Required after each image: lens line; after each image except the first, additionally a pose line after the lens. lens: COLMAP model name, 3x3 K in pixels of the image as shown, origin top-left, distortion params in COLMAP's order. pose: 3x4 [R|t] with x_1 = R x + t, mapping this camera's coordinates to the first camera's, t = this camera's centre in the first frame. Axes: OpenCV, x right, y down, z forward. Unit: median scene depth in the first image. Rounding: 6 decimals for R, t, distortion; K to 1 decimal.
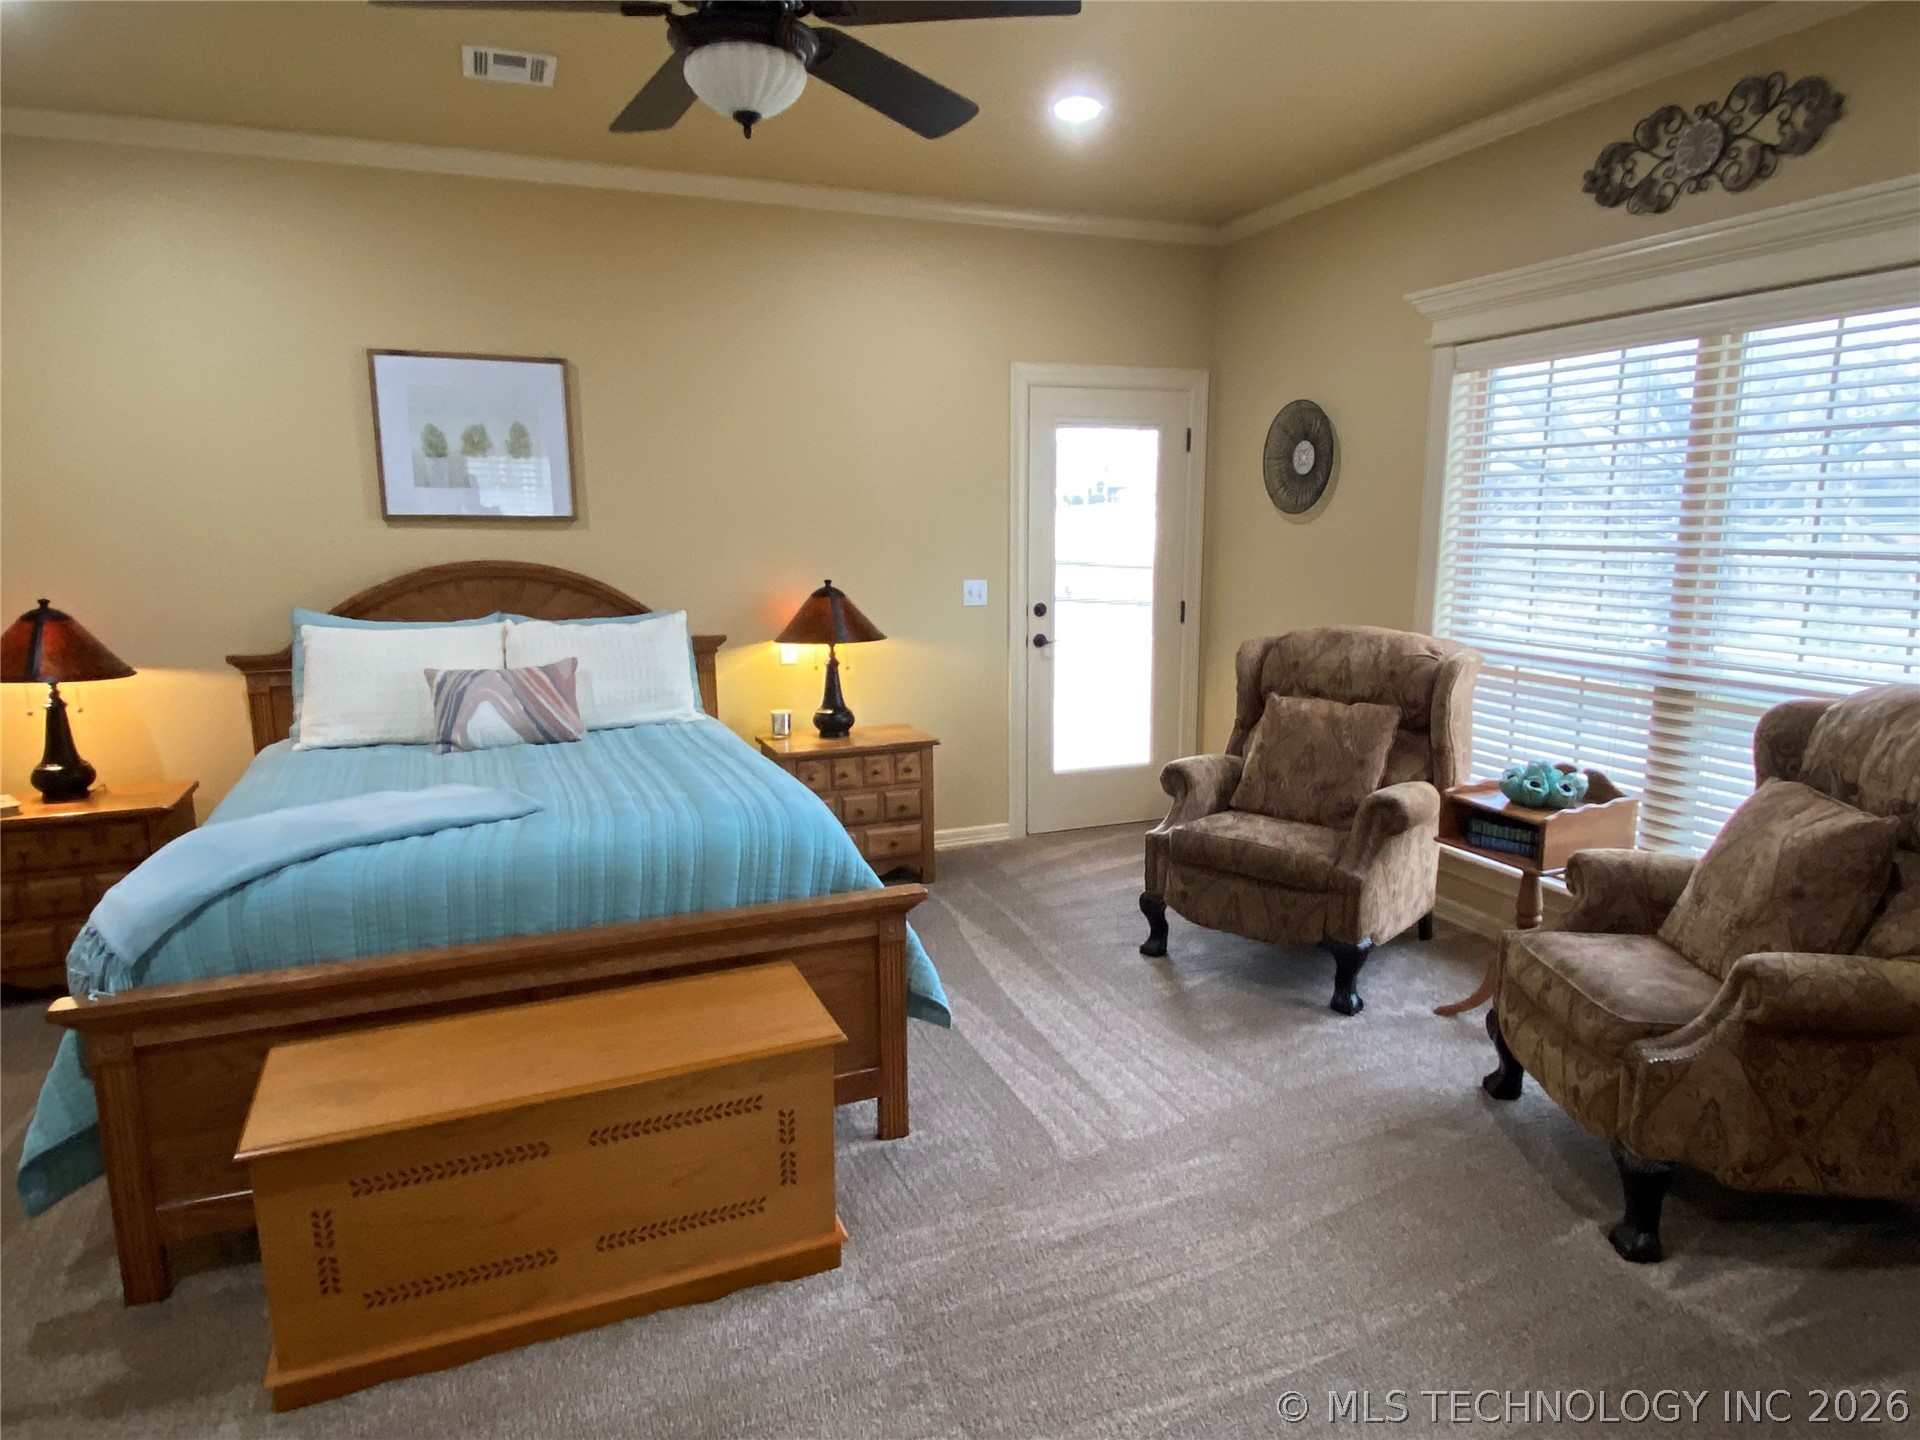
lens RADIAL K [[1173.6, 0, 960.0], [0, 1173.6, 720.0], [0, 0, 1]] dist [0.048339, -0.039647]
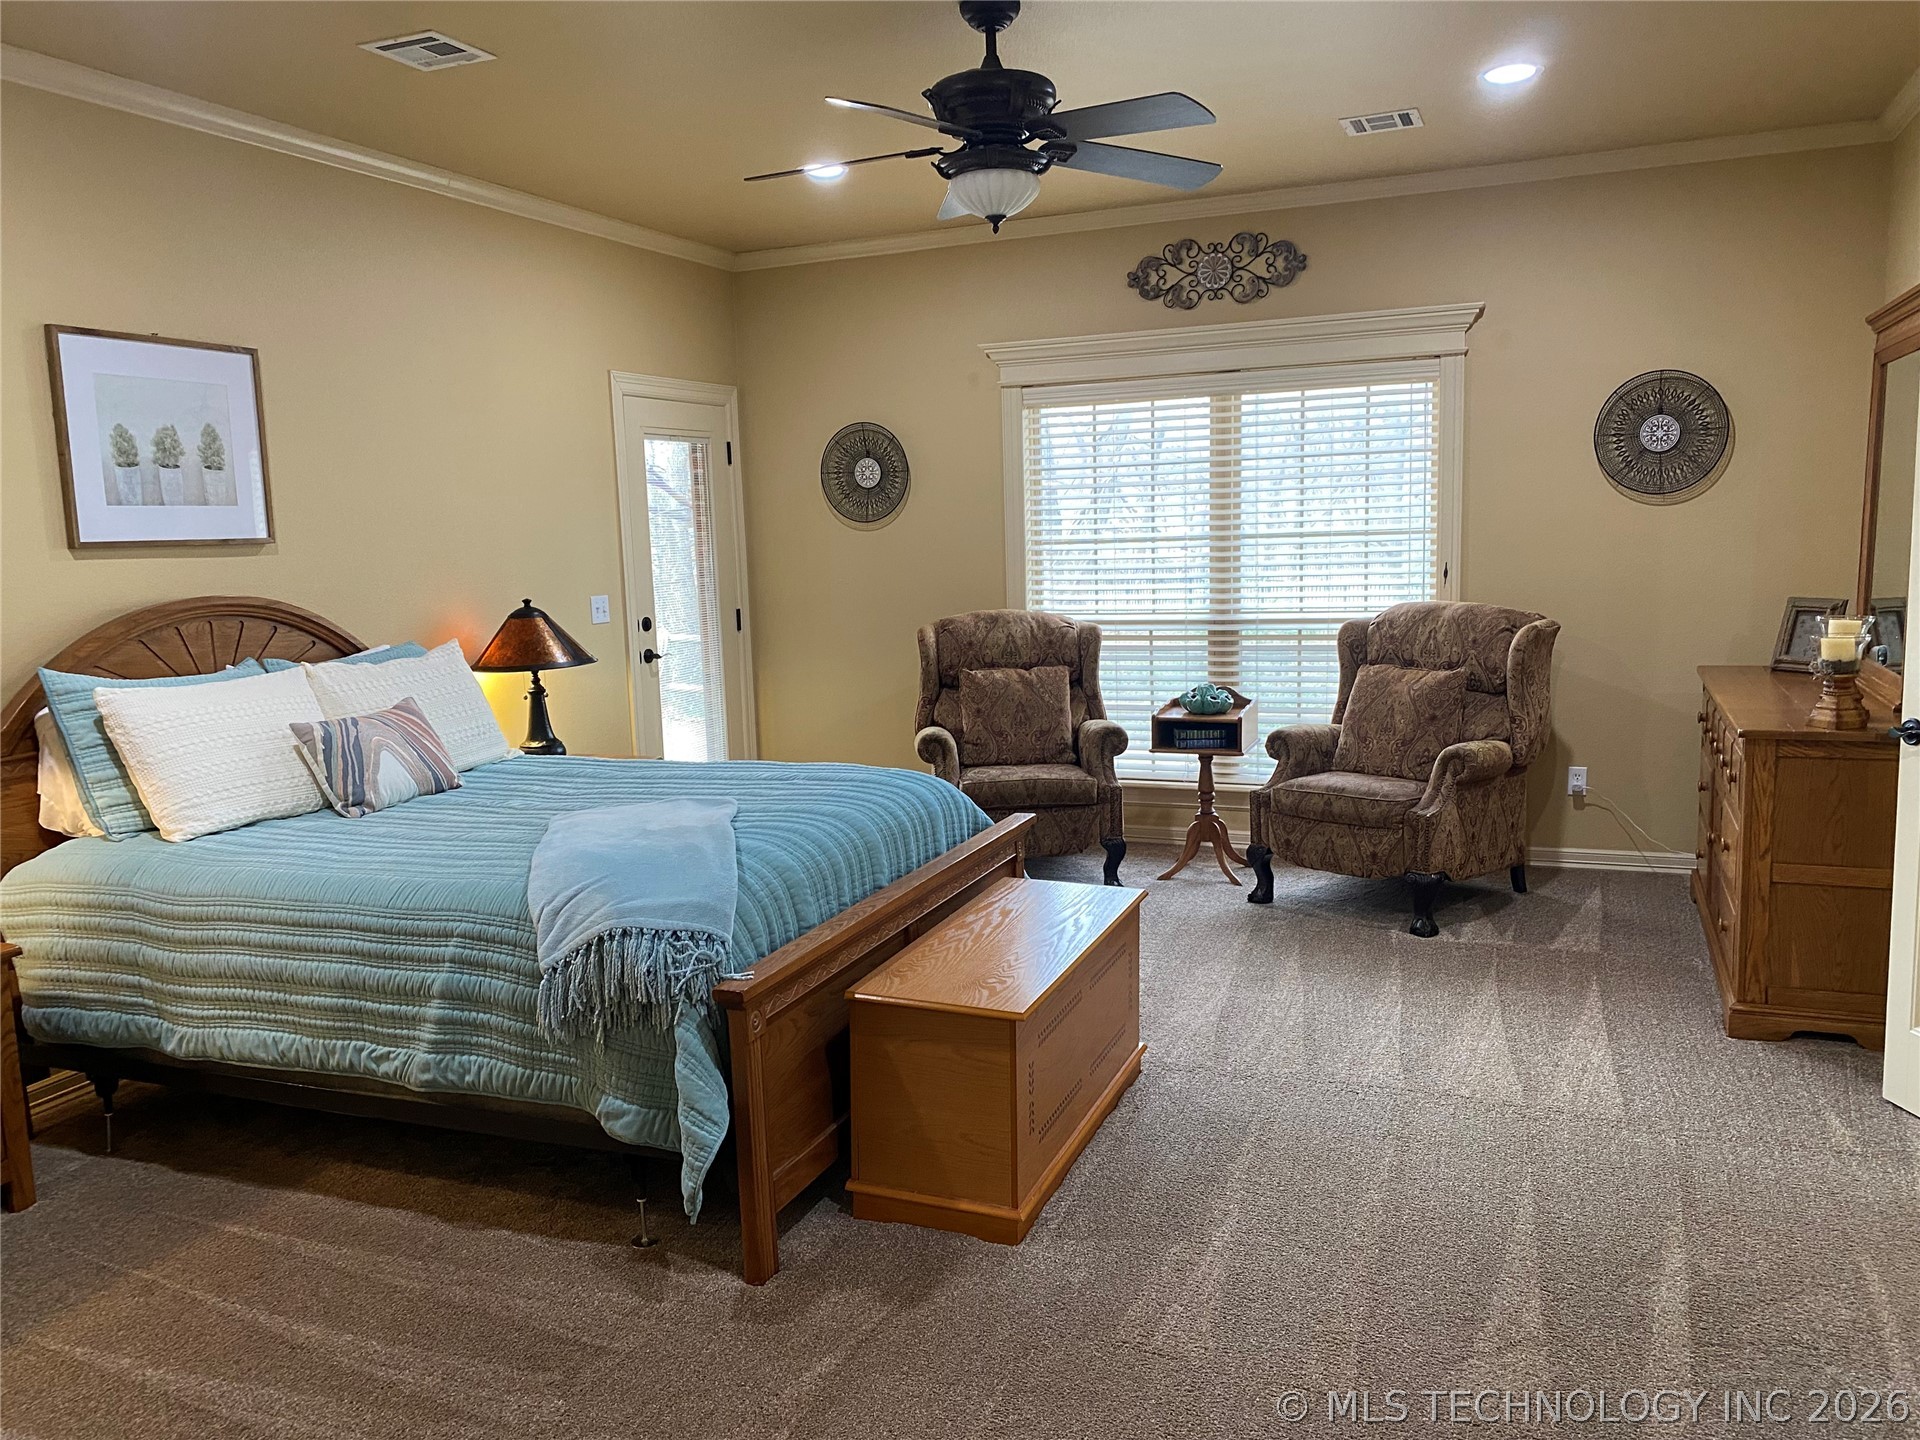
lens RADIAL K [[1457.6, 0, 960.0], [0, 1457.6, 720.0], [0, 0, 1]] dist [0.234941, -0.611746]
pose [[0.694929, -0.114352, 0.709927, -0.924694], [0.149250, 0.988712, 0.013161, 0.010109], [-0.703419, 0.096811, 0.704152, -0.044050]]
